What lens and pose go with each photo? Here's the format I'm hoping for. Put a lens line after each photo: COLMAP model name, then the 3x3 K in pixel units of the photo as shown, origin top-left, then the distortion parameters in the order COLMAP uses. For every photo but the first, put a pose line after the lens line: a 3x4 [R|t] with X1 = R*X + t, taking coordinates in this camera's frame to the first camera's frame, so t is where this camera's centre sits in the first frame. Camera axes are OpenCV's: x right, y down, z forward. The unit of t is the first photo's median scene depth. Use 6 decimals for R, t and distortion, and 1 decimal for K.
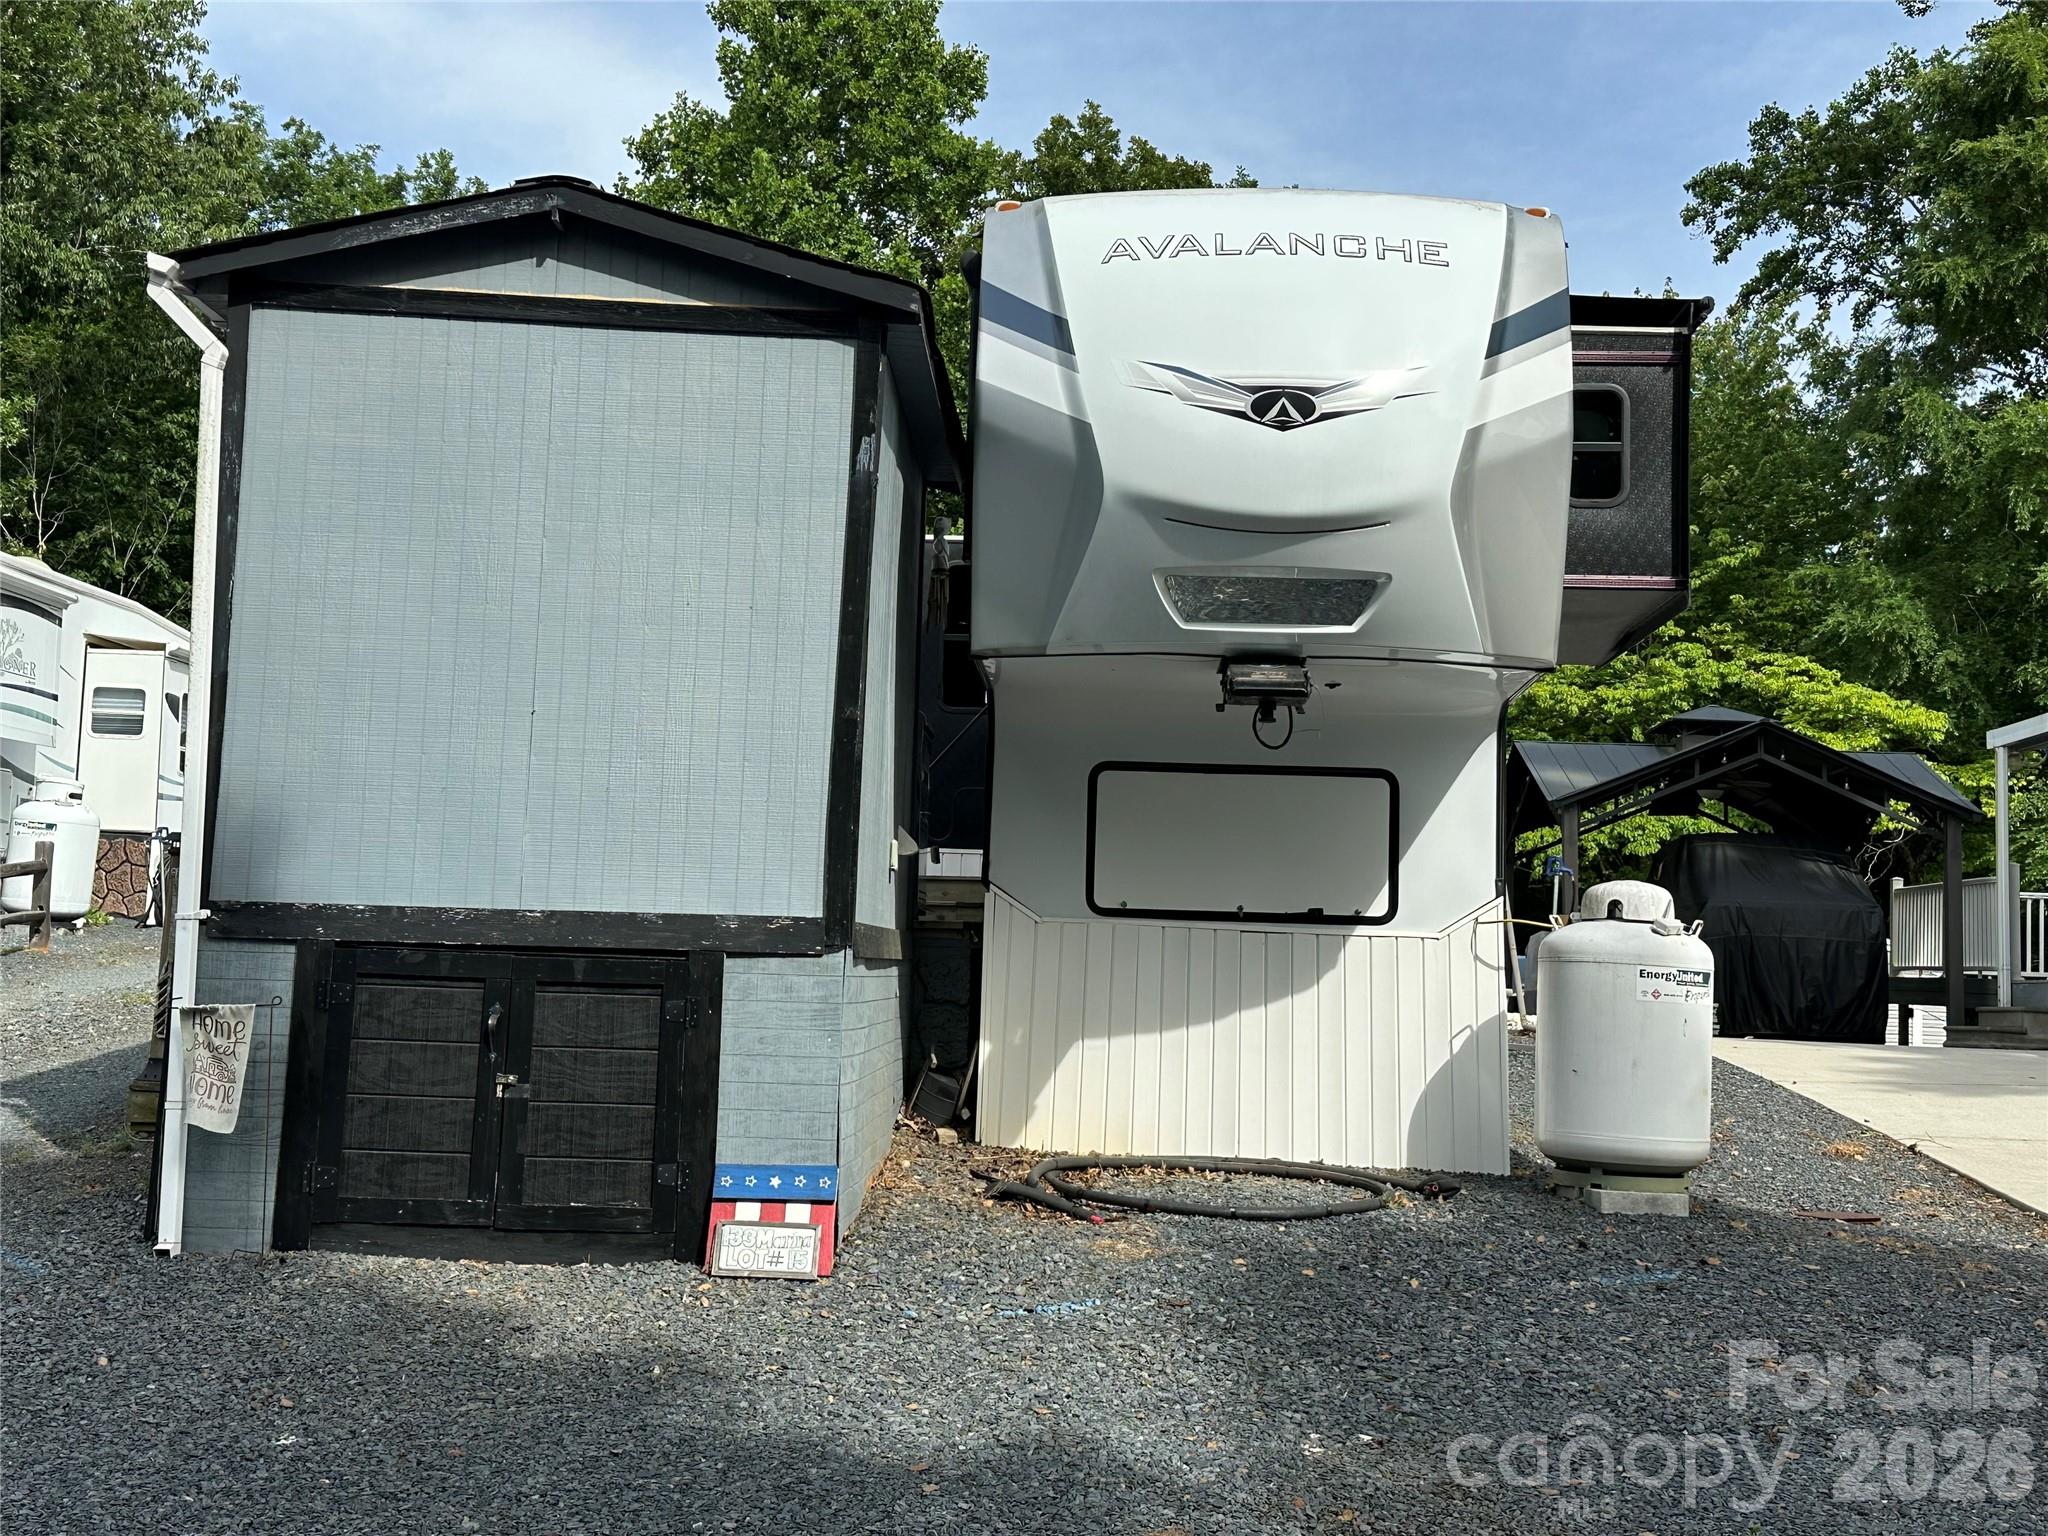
lens RADIAL K [[2377.8, 0, 1031.2], [0, 2377.8, 756.8], [0, 0, 1]] dist [0.169274, -0.273375]
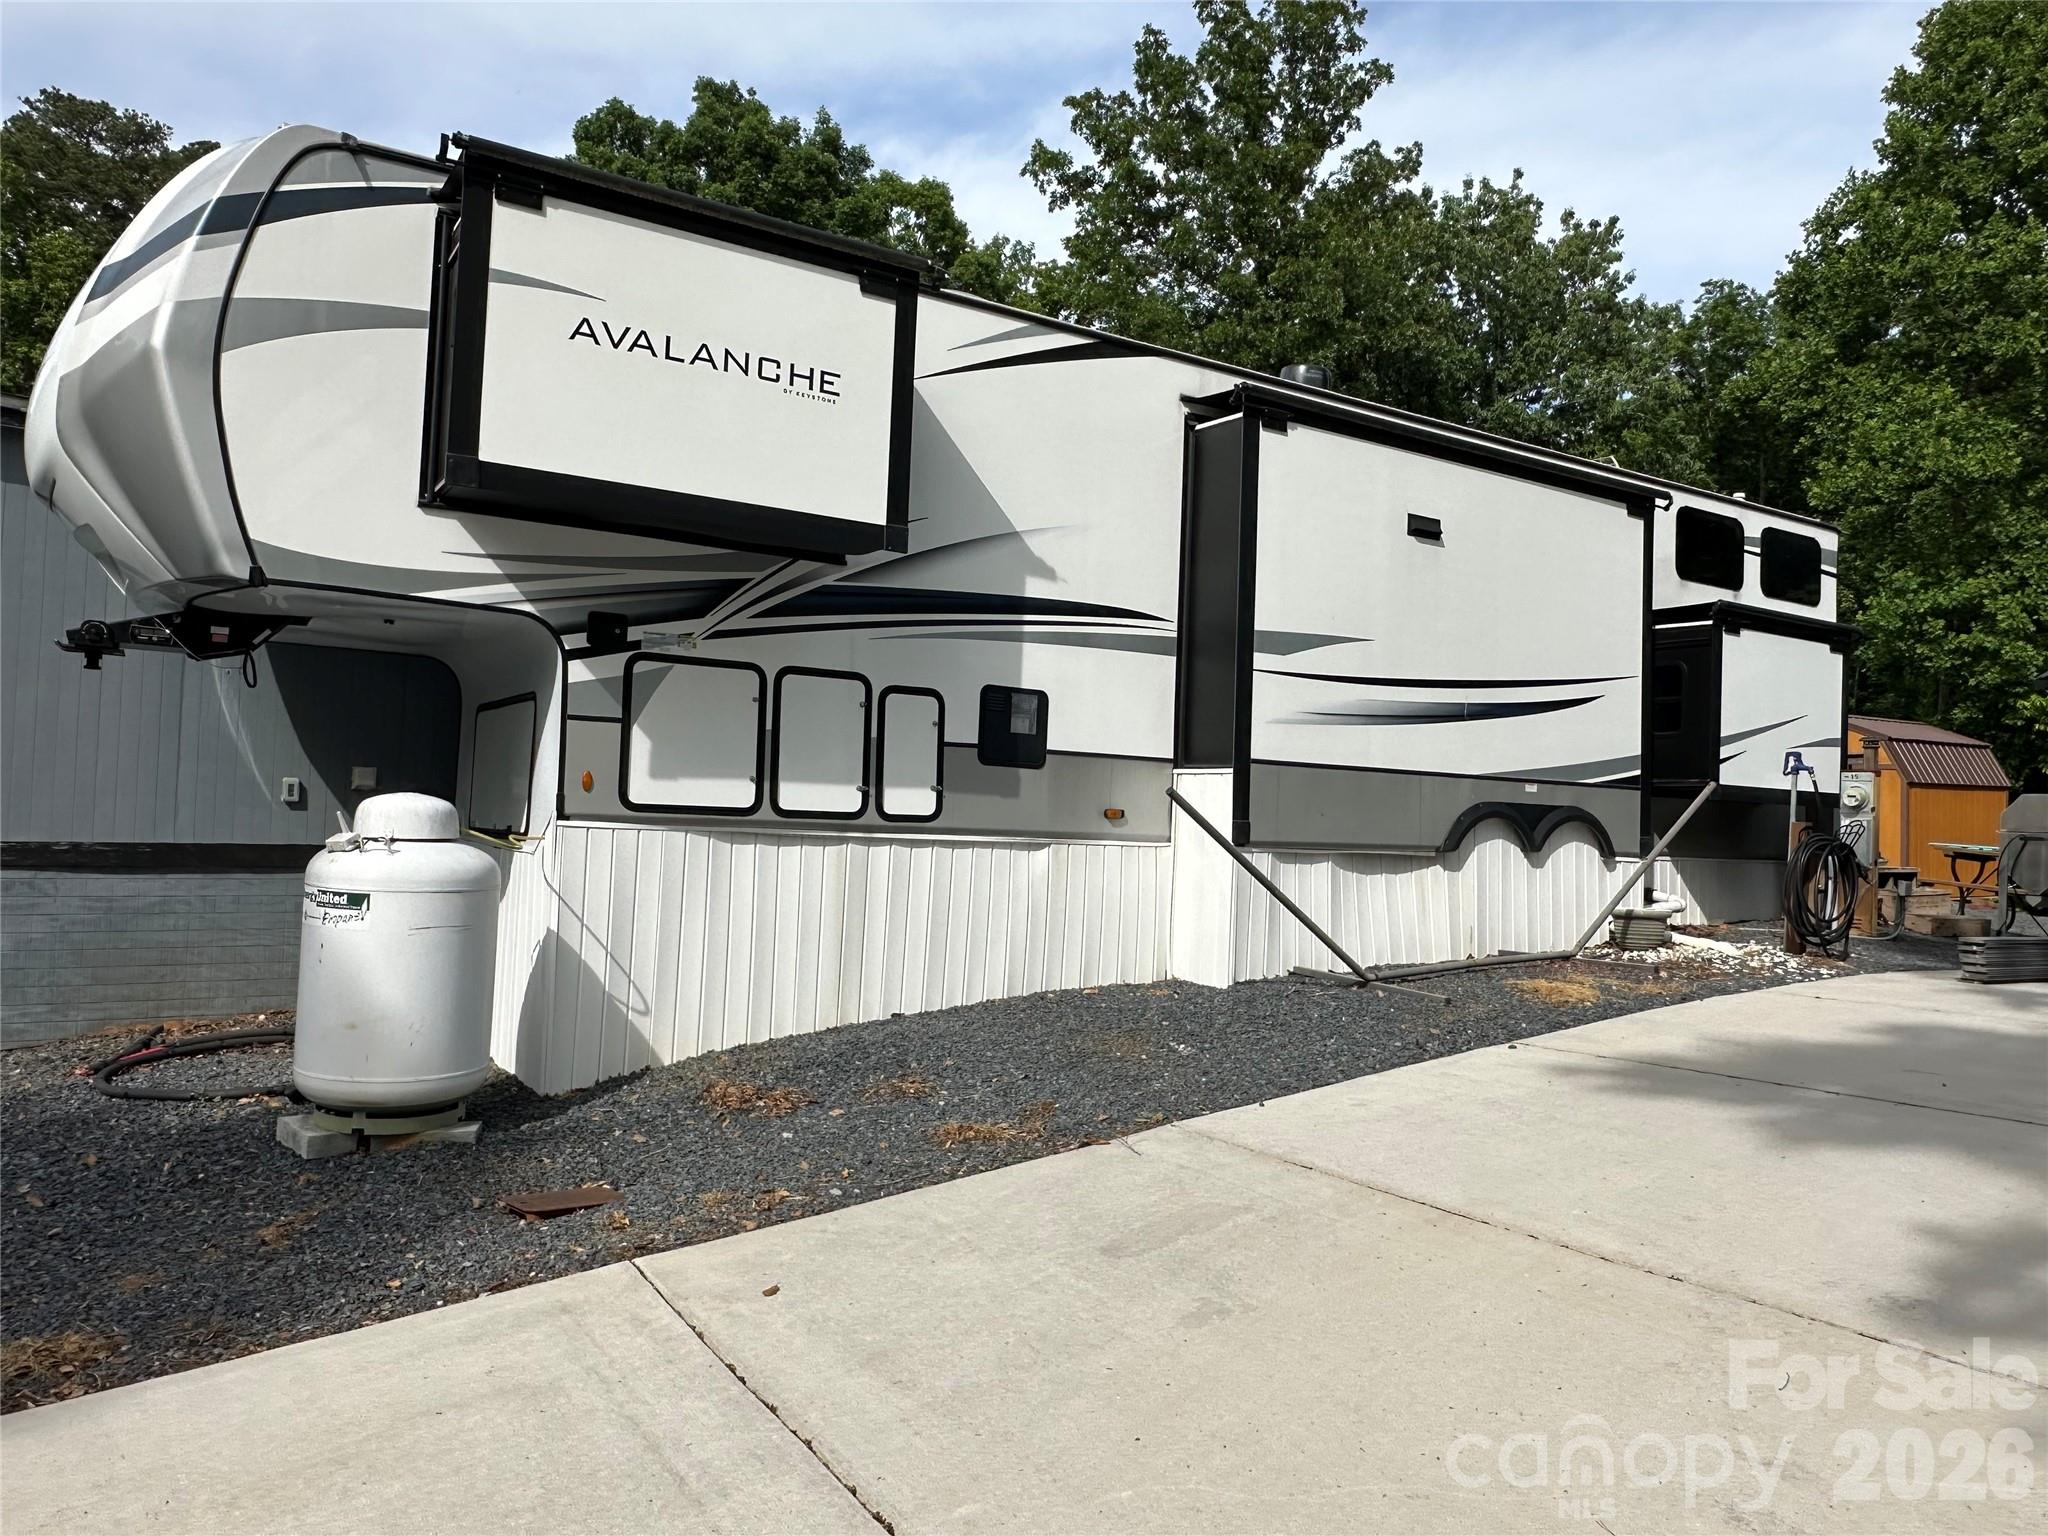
lens RADIAL K [[1415.8, 0, 1010.5], [0, 1415.8, 758.5], [0, 0, 1]] dist [-0.004948, 0.002906]
pose [[0.559262, -0.047676, -0.827619, 0.939876], [0.061538, 0.997978, -0.015906, 0.069466], [0.826704, -0.042034, 0.561065, 1.002016]]
